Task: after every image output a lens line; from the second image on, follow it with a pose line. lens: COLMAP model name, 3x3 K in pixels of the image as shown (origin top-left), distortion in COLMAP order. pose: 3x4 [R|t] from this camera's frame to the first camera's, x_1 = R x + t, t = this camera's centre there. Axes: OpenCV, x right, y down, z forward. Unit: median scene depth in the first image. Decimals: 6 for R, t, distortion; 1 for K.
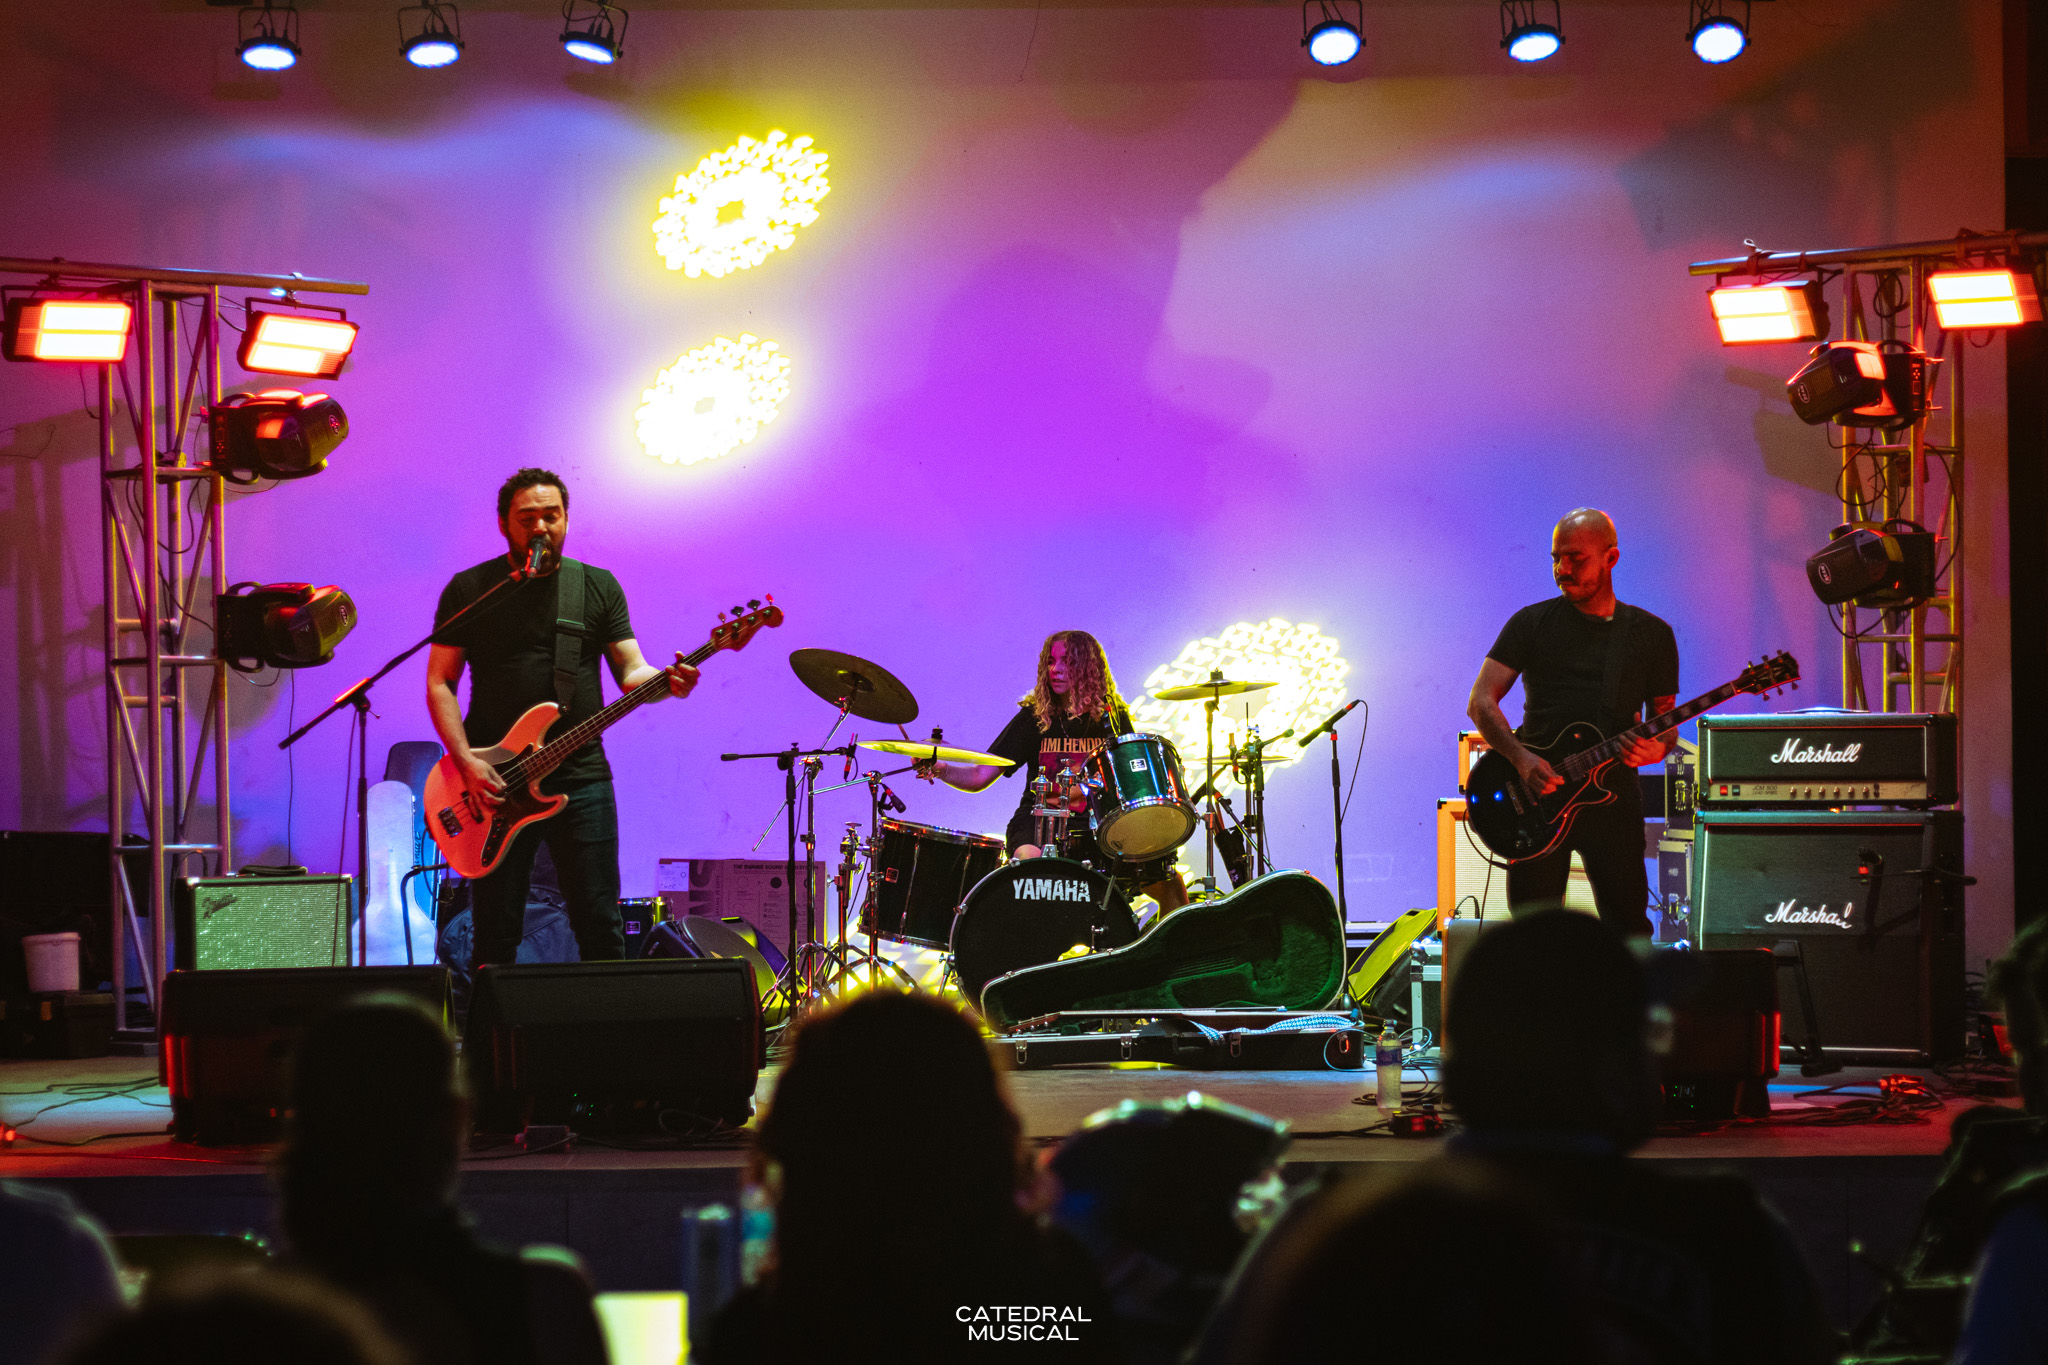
lens RADIAL K [[4942.3, 0, 1024.0], [0, 4942.3, 682.5], [0, 0, 1]] dist [0.006792, -0.216170]
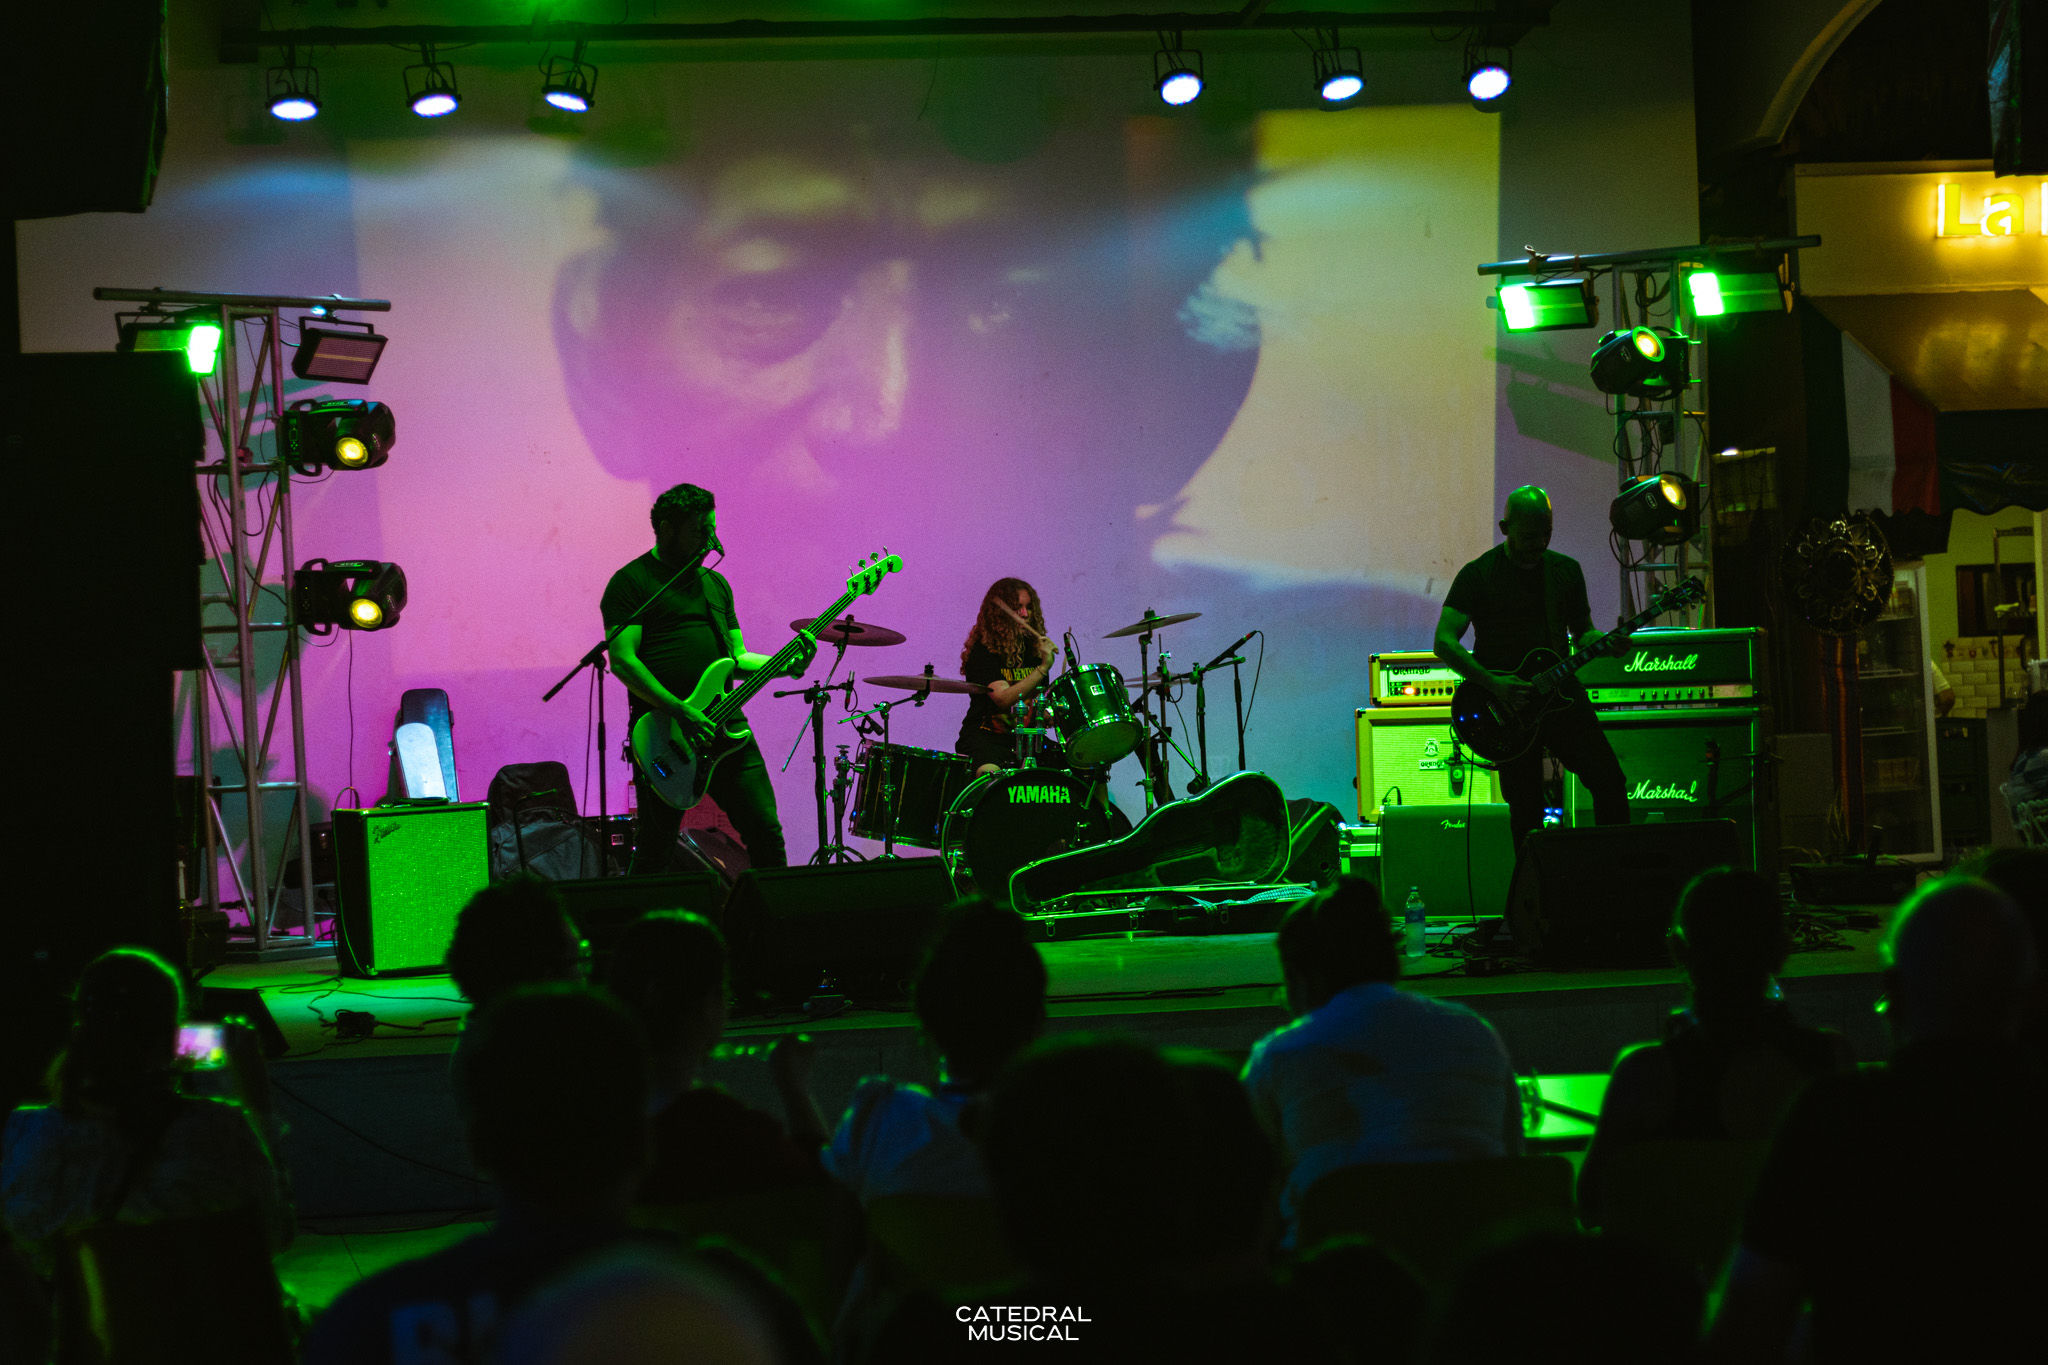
lens RADIAL K [[4675.0, 0, 1024.0], [0, 4675.0, 682.5], [0, 0, 1]] dist [0.011114, -0.063758]
pose [[0.985243, -0.032331, 0.168083, -0.194176], [0.029078, 0.999340, 0.021780, -0.011087], [-0.168676, -0.016571, 0.985532, -0.139090]]
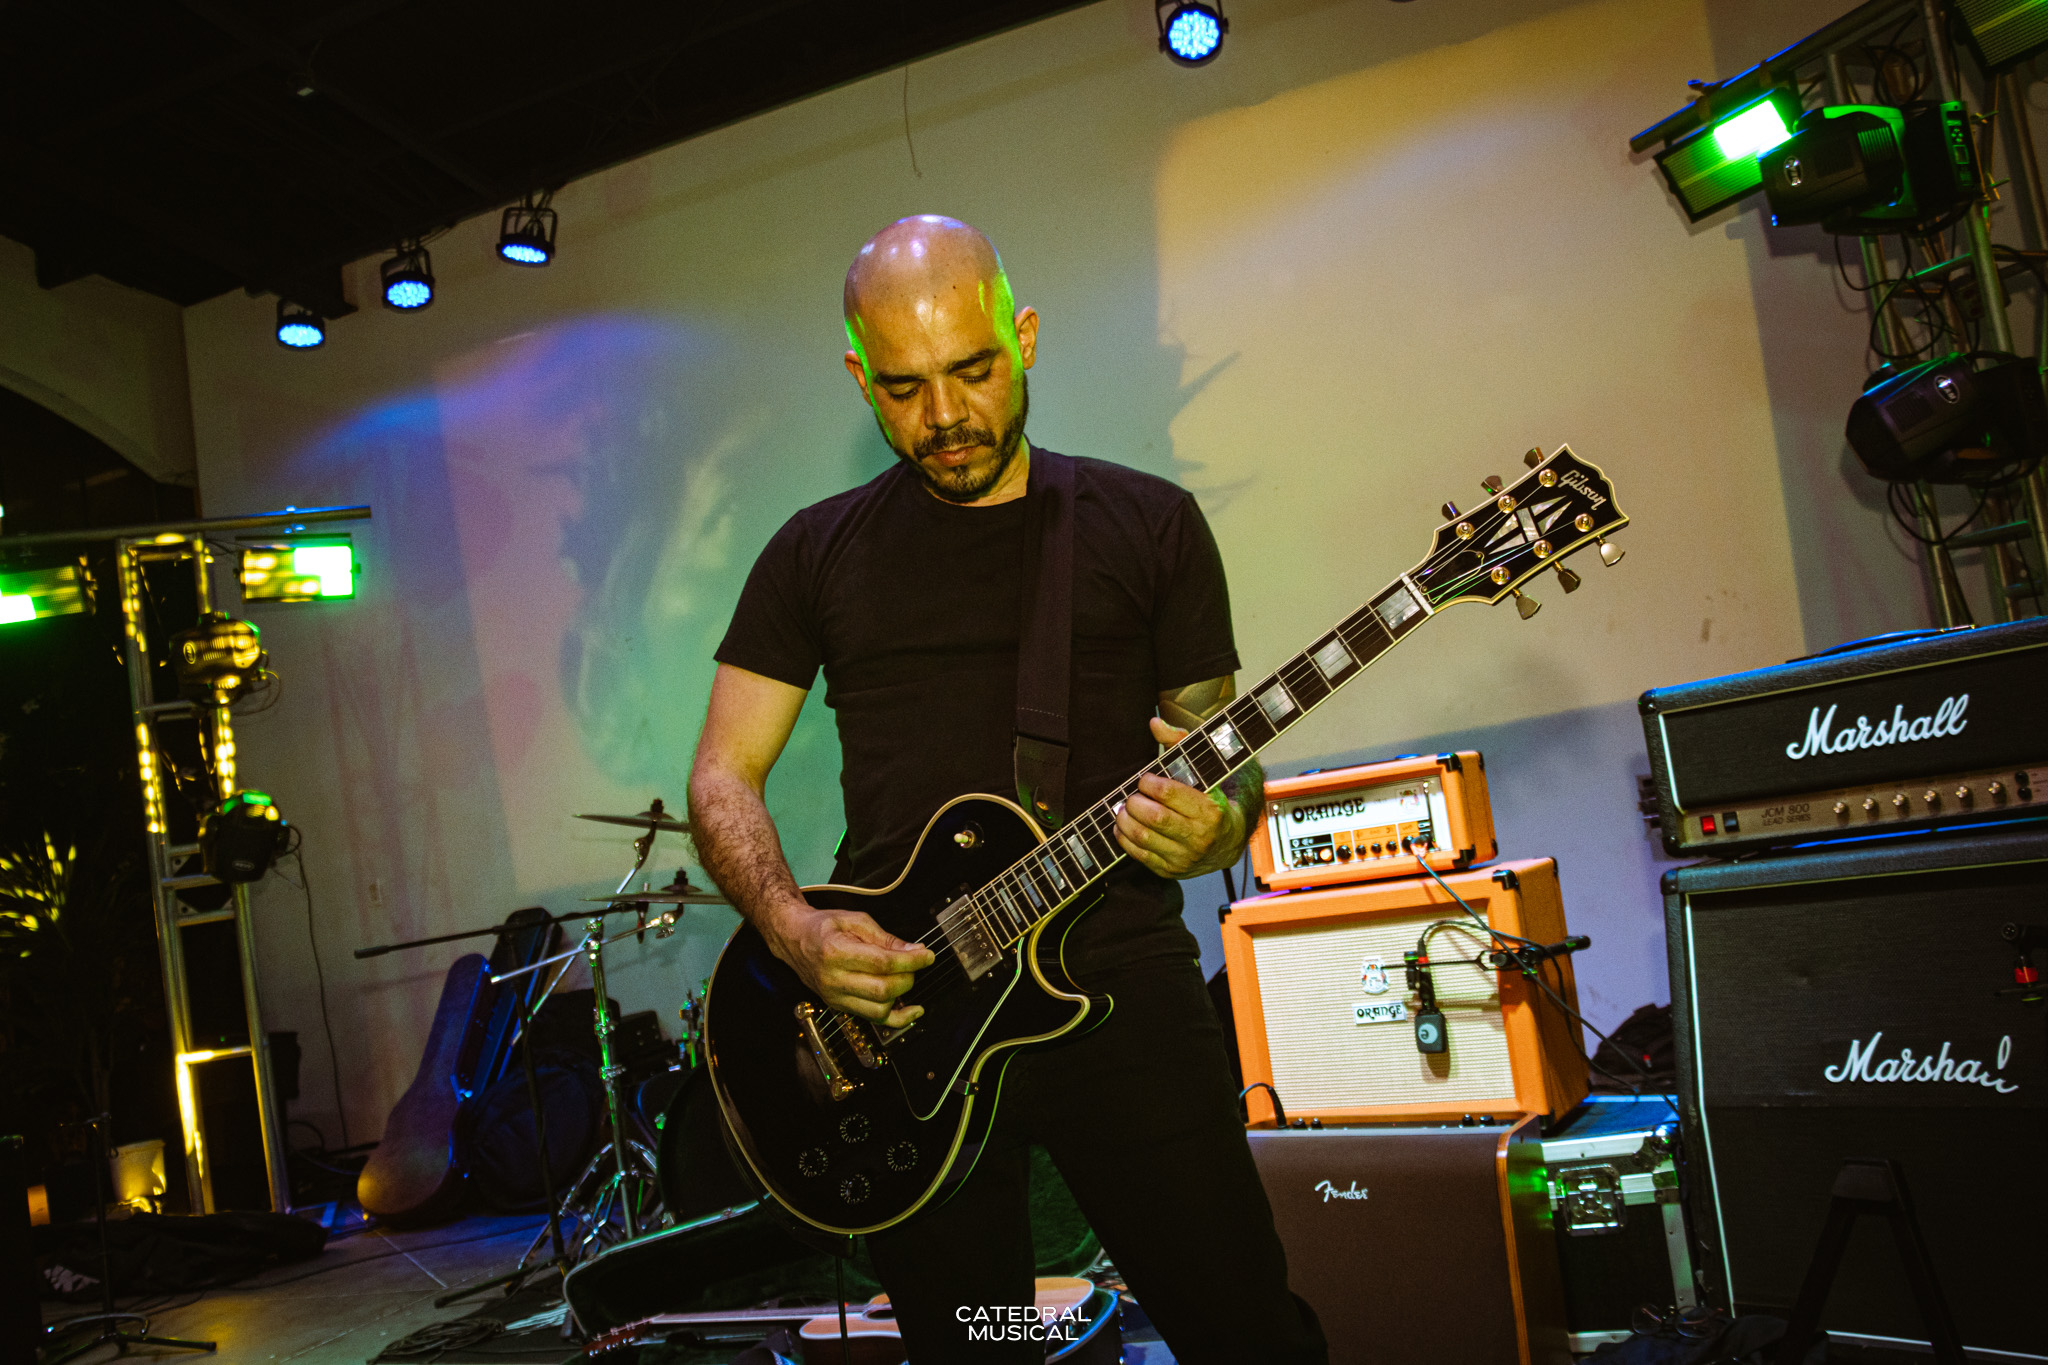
lens RADIAL K [[1644.4, 0, 1024.0], [0, 1644.4, 682.5], [0, 0, 1]] dist [-0.155017, 0.121005]
pose [[0.910332, -0.174269, -0.375402, 0.140021], [0.156769, 0.984635, -0.076930, 0.008454], [0.383041, 0.011180, 0.923664, 0.802998]]
